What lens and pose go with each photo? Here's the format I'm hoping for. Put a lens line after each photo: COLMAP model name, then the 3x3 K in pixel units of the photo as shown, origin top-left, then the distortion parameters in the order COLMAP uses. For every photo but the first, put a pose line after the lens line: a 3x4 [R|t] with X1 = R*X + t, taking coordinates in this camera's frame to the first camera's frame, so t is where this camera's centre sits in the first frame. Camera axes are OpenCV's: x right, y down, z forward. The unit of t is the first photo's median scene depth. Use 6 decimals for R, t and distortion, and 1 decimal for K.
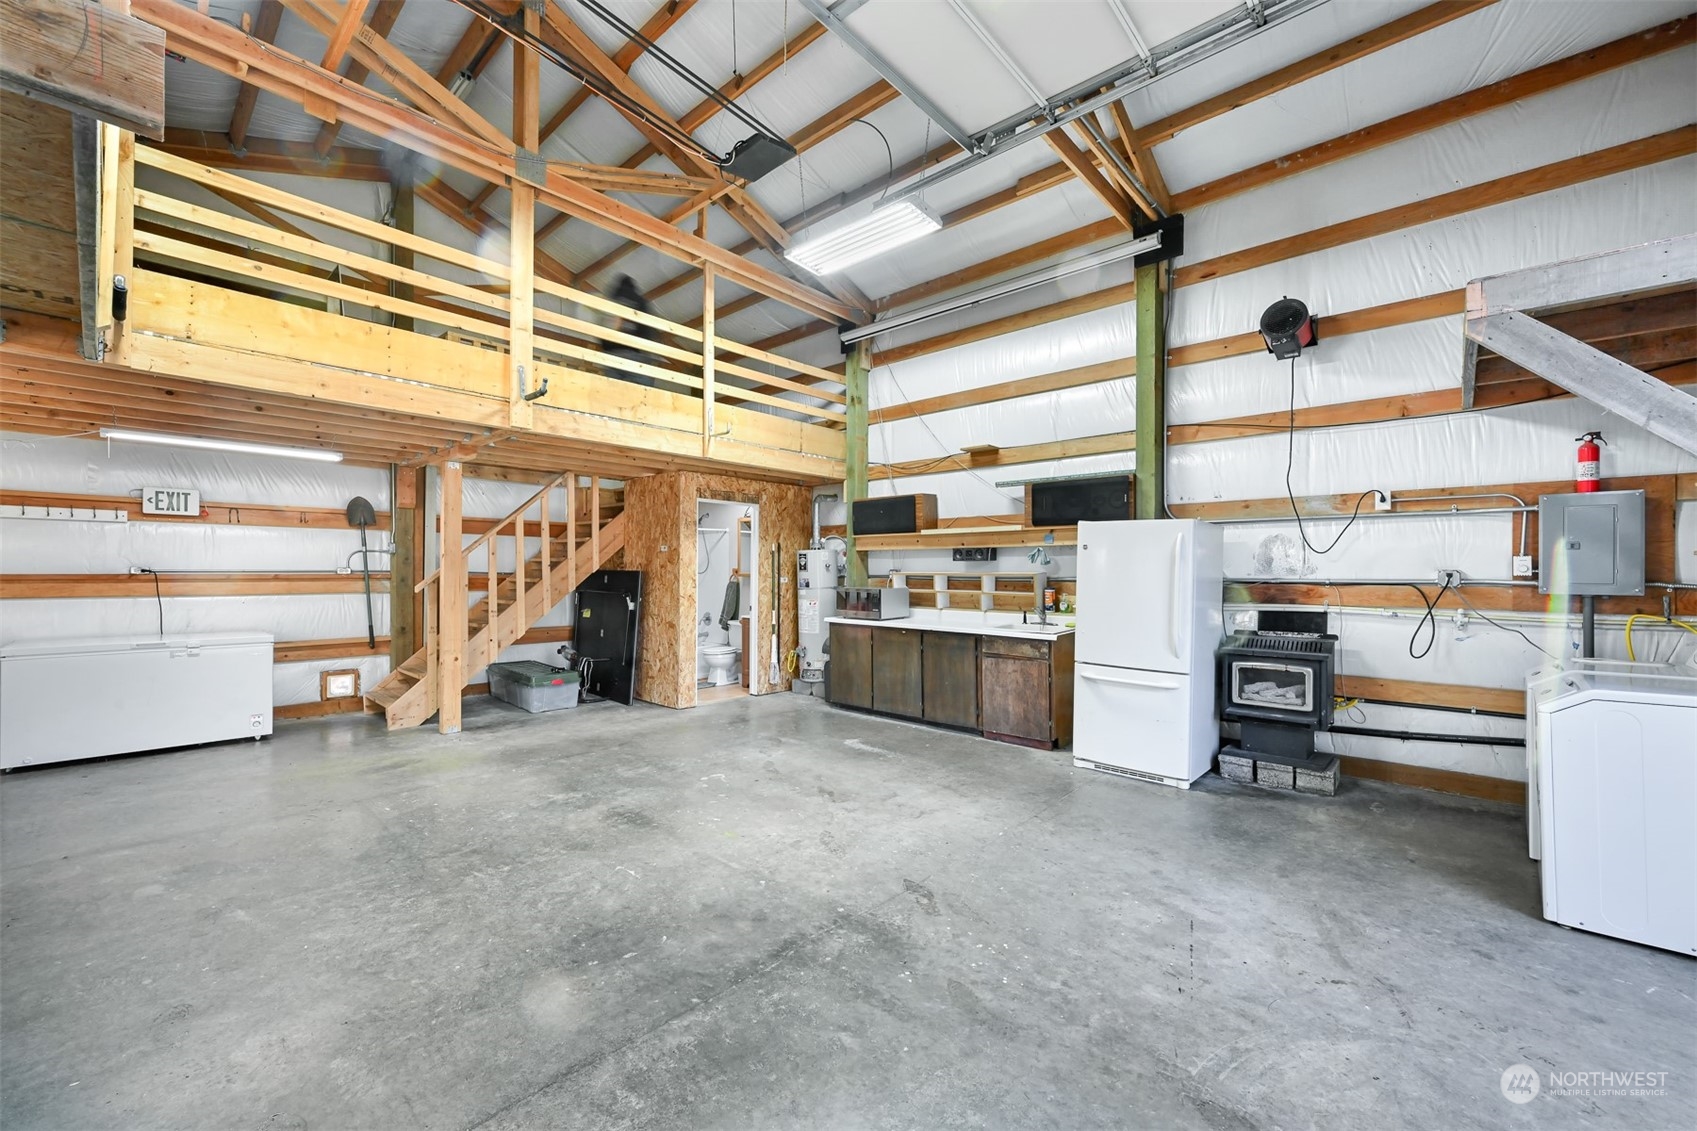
lens RADIAL K [[663.0, 0, 843.4], [0, 663.0, 571.4], [0, 0, 1]] dist [0.000015, 0.000047]
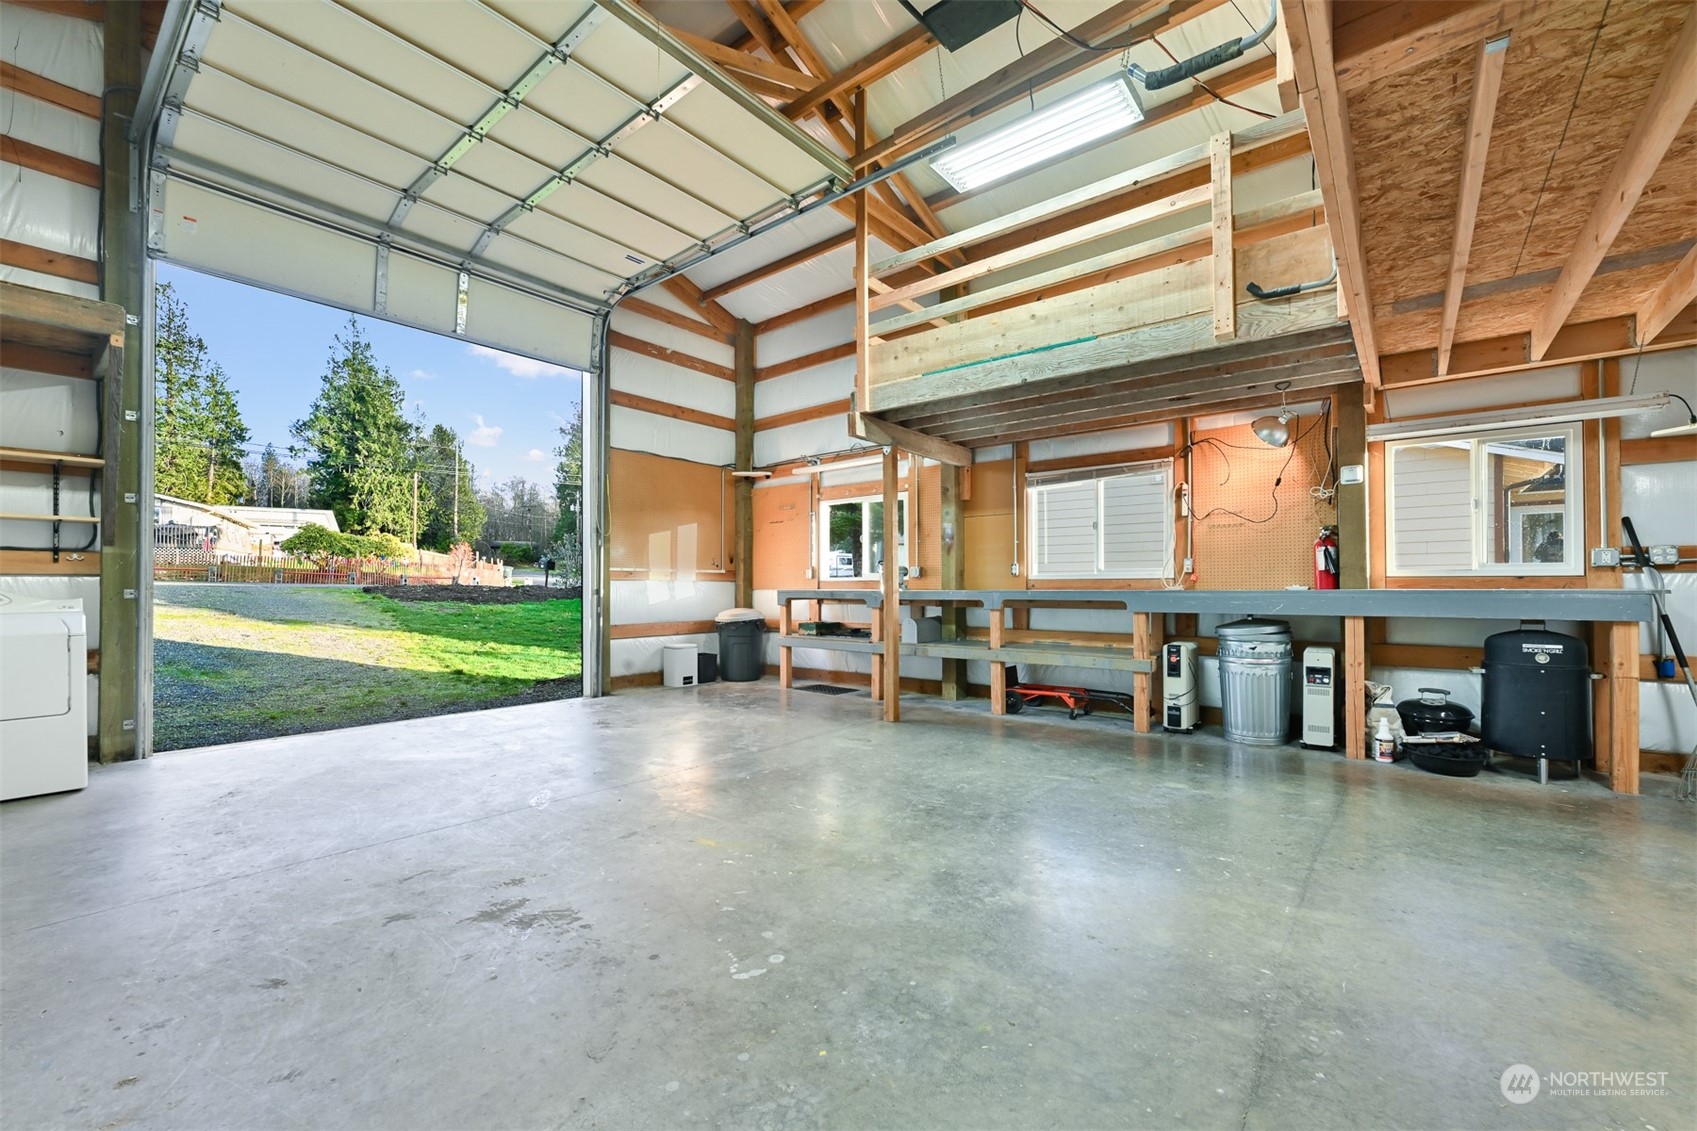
lens RADIAL K [[678.2, 0, 847.0], [0, 678.2, 583.3], [0, 0, 1]] dist [-0.001178, -0.000105]
pose [[-0.998440, 0.001194, -0.055814, -0.197578], [0.001545, 0.999979, -0.006240, 0.060285], [0.055806, -0.006317, -0.998422, 1.234139]]
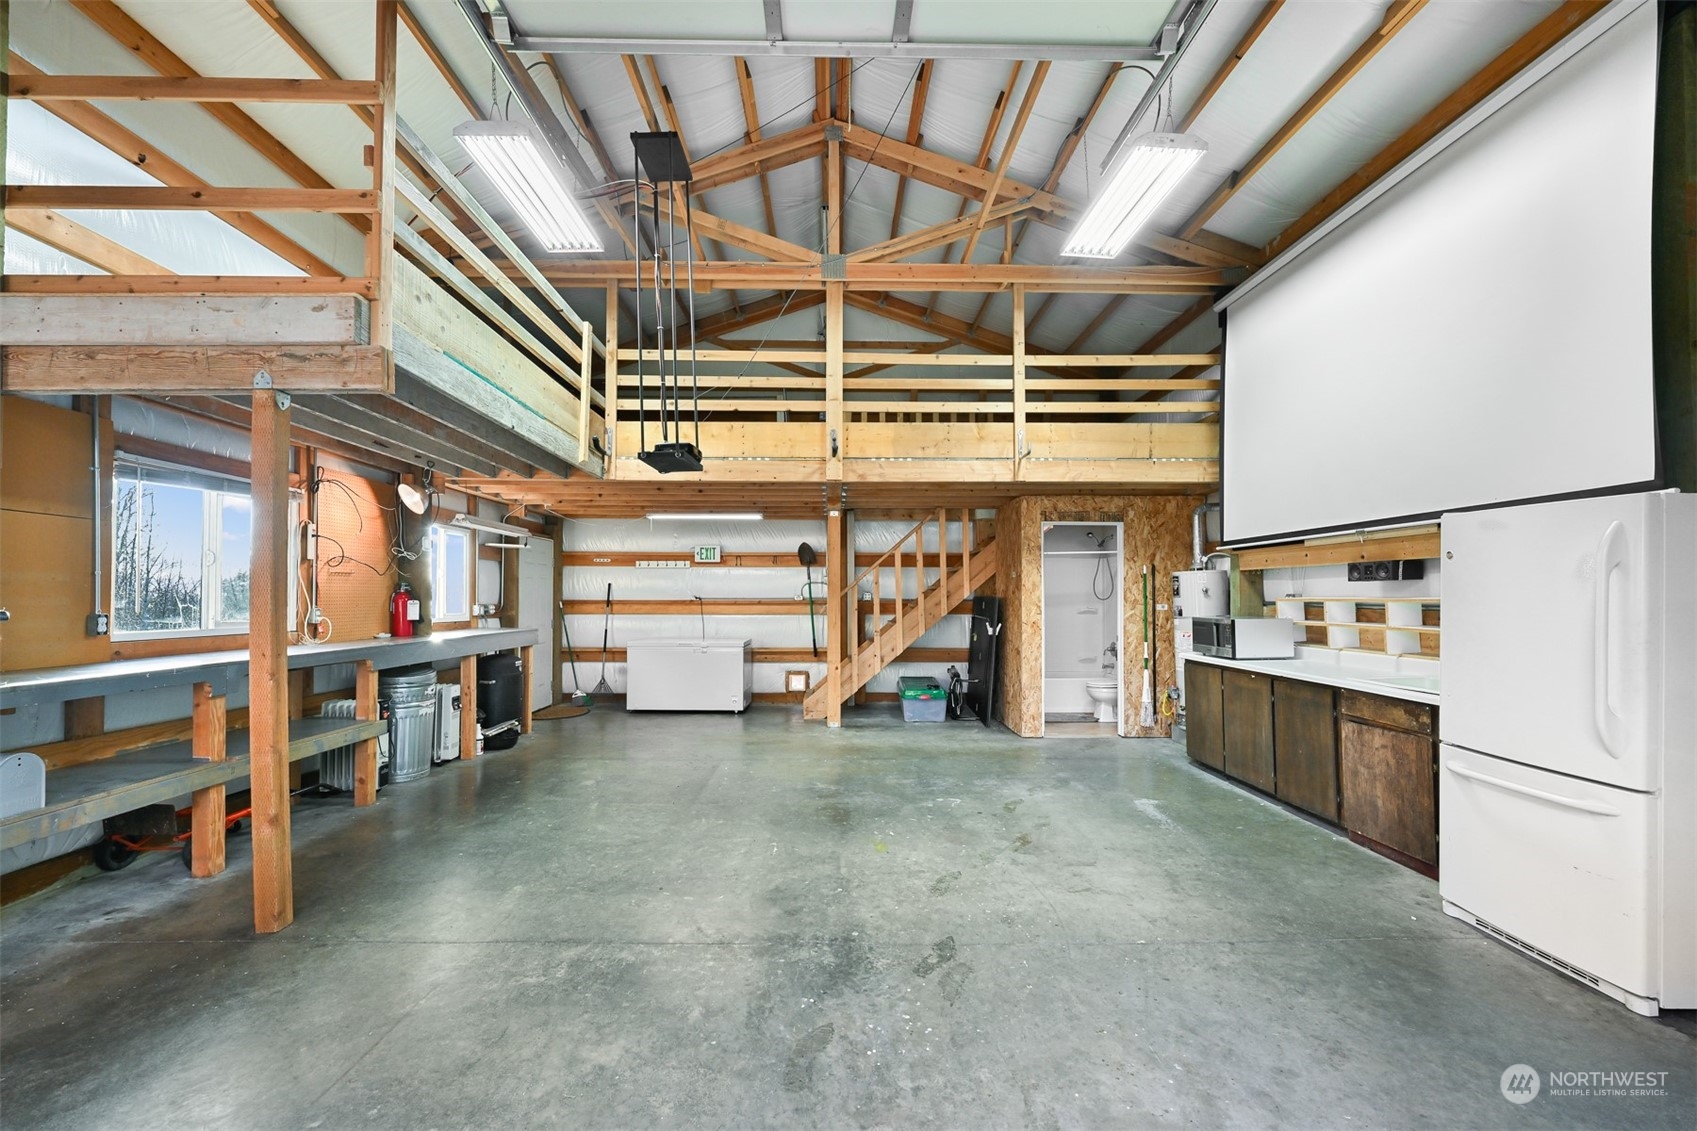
lens RADIAL K [[678.2, 0, 847.0], [0, 678.2, 583.3], [0, 0, 1]] dist [-0.001178, -0.000105]
pose [[0.686623, -0.018491, -0.726779, 0.390898], [0.001838, 0.999717, -0.023699, 0.002924], [0.727012, 0.014936, 0.686463, 0.148071]]
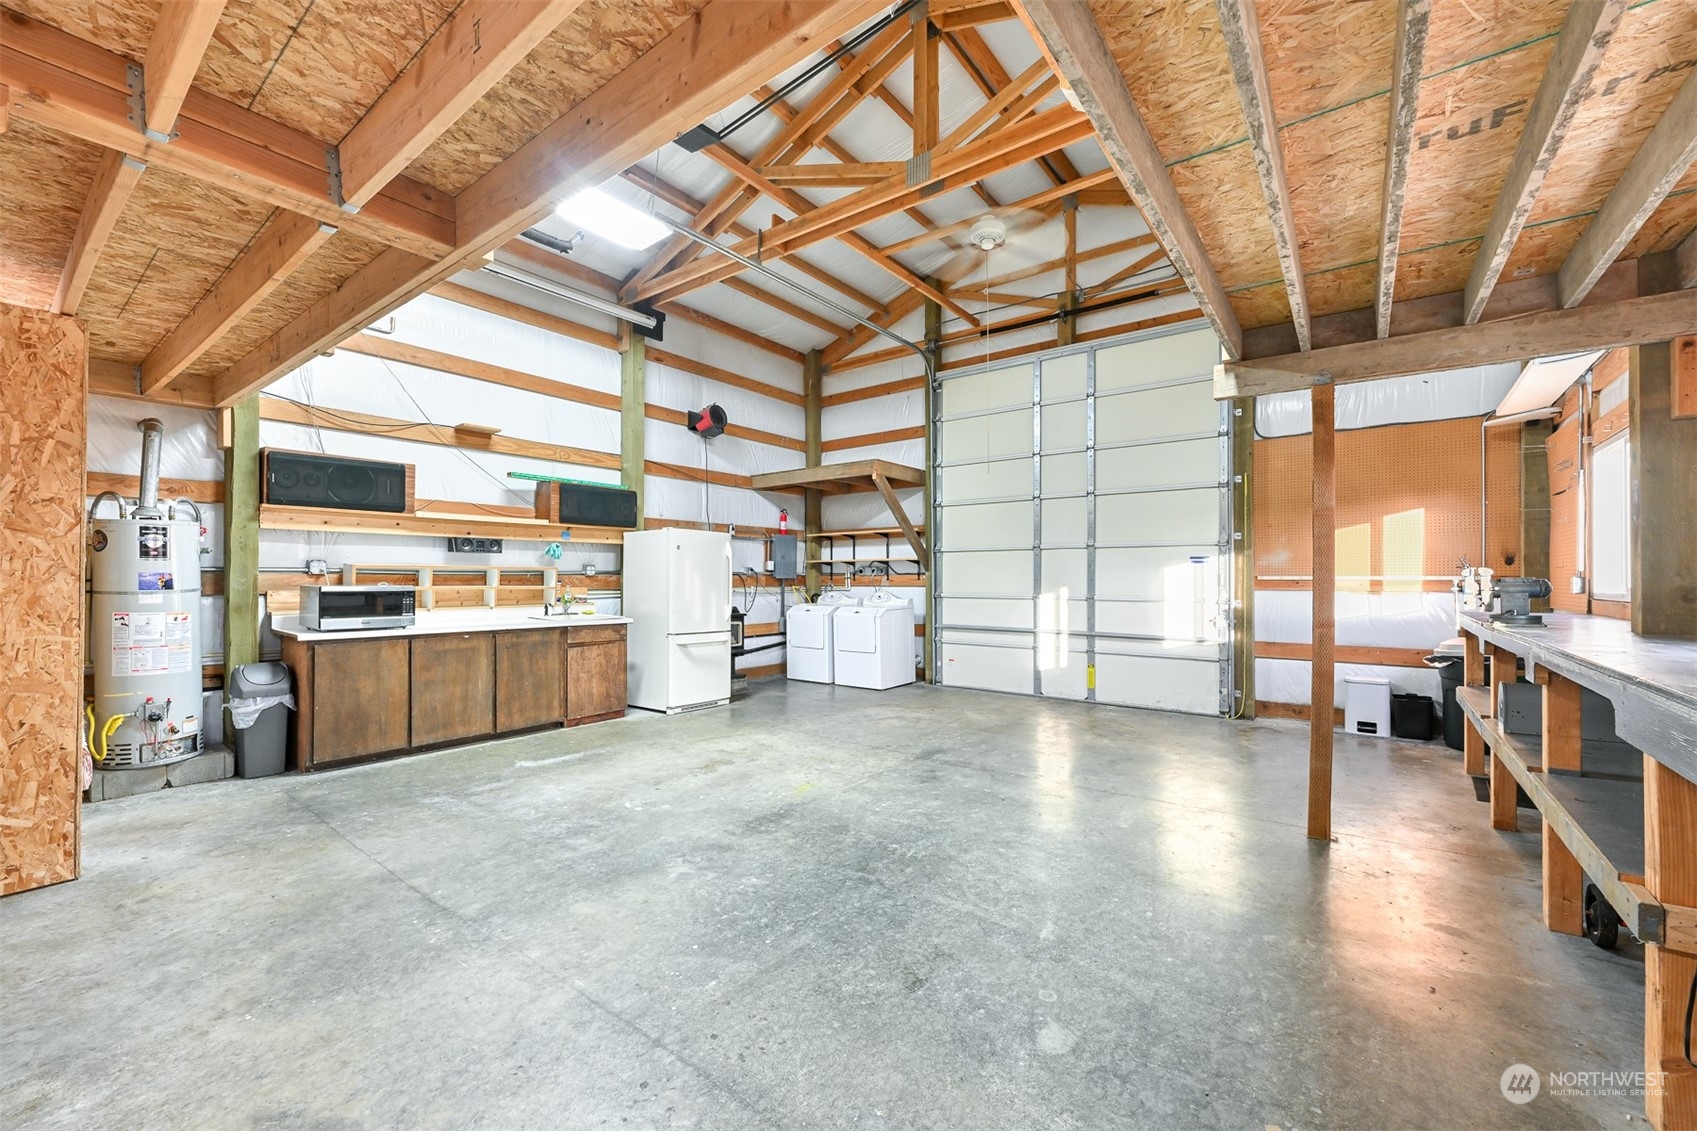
lens RADIAL K [[686.0, 0, 857.7], [0, 686.0, 571.3], [0, 0, 1]] dist [-0.000465, -0.000223]
pose [[-0.095967, 0.005207, 0.995371, -0.932673], [-0.000405, 0.999986, -0.005270, 0.016998], [-0.995384, -0.000909, -0.095963, 0.691540]]
